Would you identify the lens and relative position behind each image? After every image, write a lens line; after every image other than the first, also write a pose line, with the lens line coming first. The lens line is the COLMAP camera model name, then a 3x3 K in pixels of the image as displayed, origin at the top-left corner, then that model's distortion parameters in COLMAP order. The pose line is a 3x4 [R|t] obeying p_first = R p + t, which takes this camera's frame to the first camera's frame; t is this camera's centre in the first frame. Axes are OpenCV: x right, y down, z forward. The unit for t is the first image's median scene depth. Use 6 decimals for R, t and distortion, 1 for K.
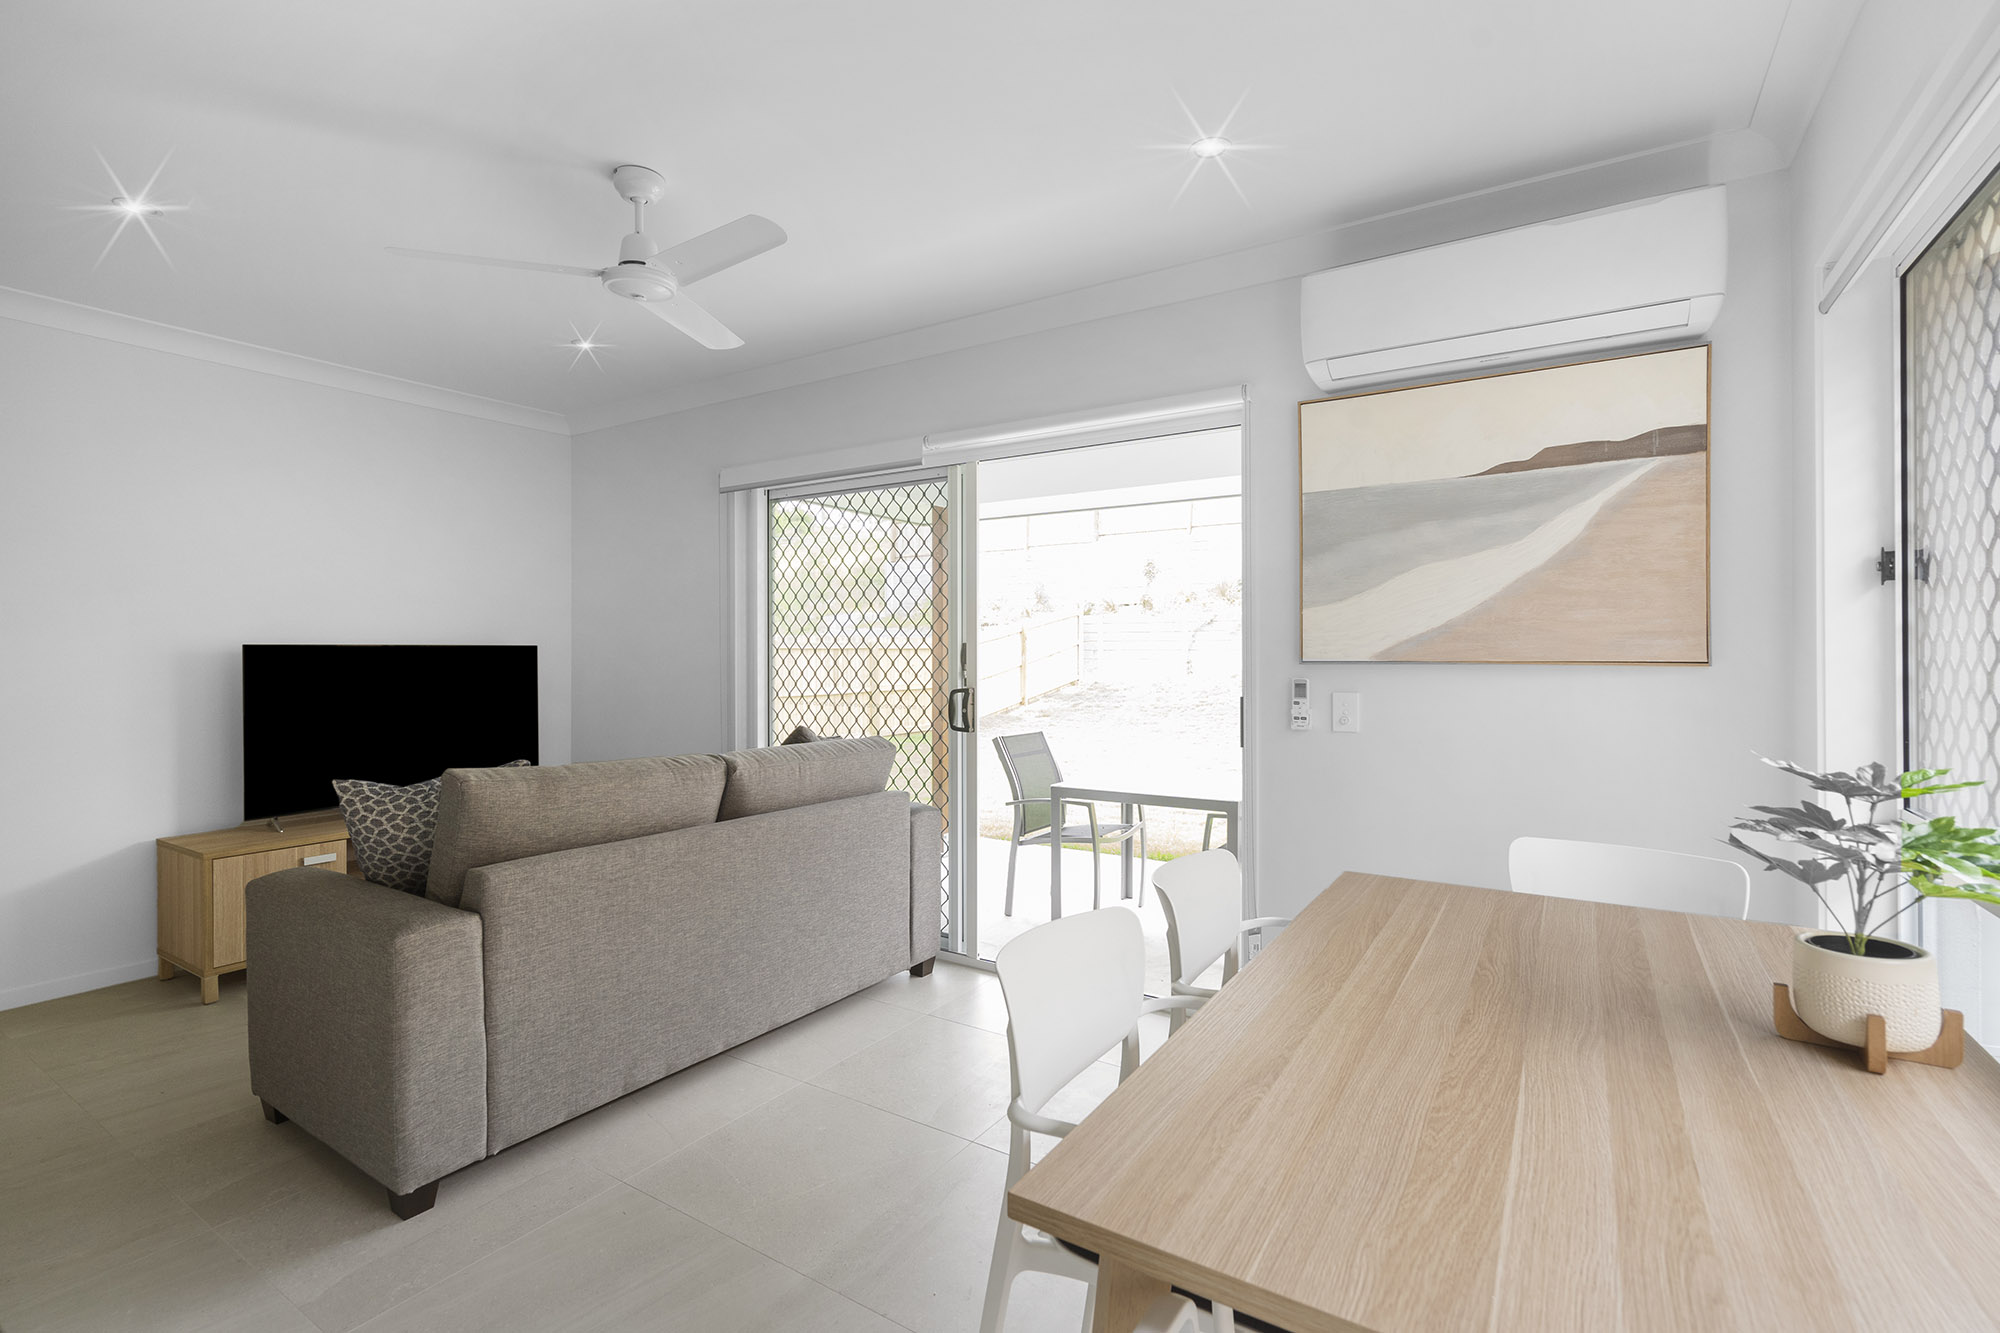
lens RADIAL K [[916.2, 0, 995.2], [0, 916.2, 656.3], [0, 0, 1]] dist [-0.002724, 0.003175]
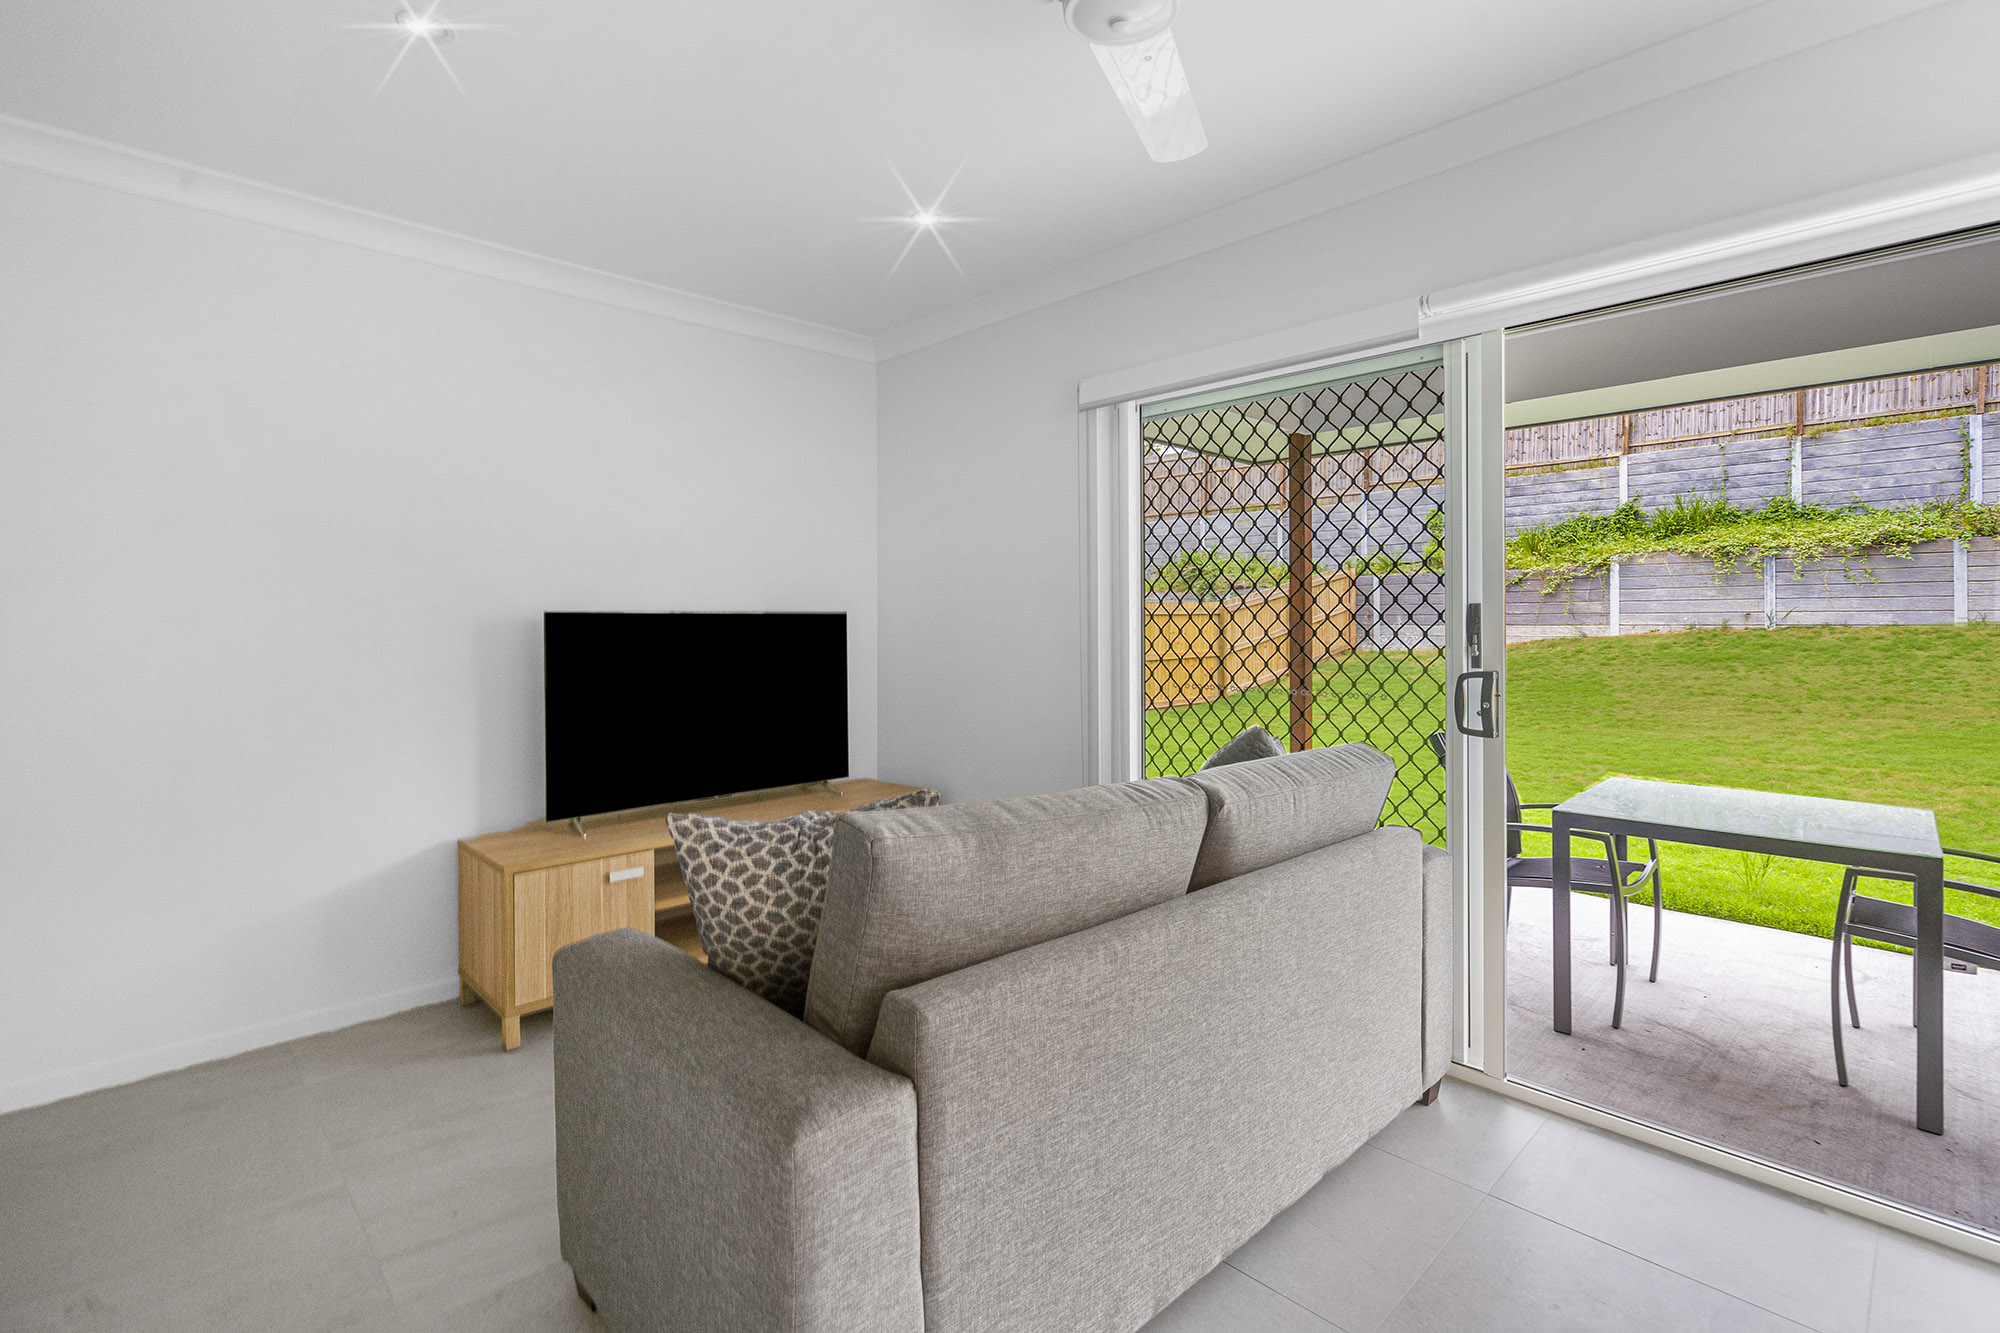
lens RADIAL K [[916.2, 0, 997.1], [0, 916.2, 622.1], [0, 0, 1]] dist [-0.002724, 0.003175]
pose [[0.975183, -0.002083, -0.221390, -0.345856], [0.002275, 0.999997, 0.000612, -0.003678], [0.221388, -0.001100, 0.975185, 0.410167]]
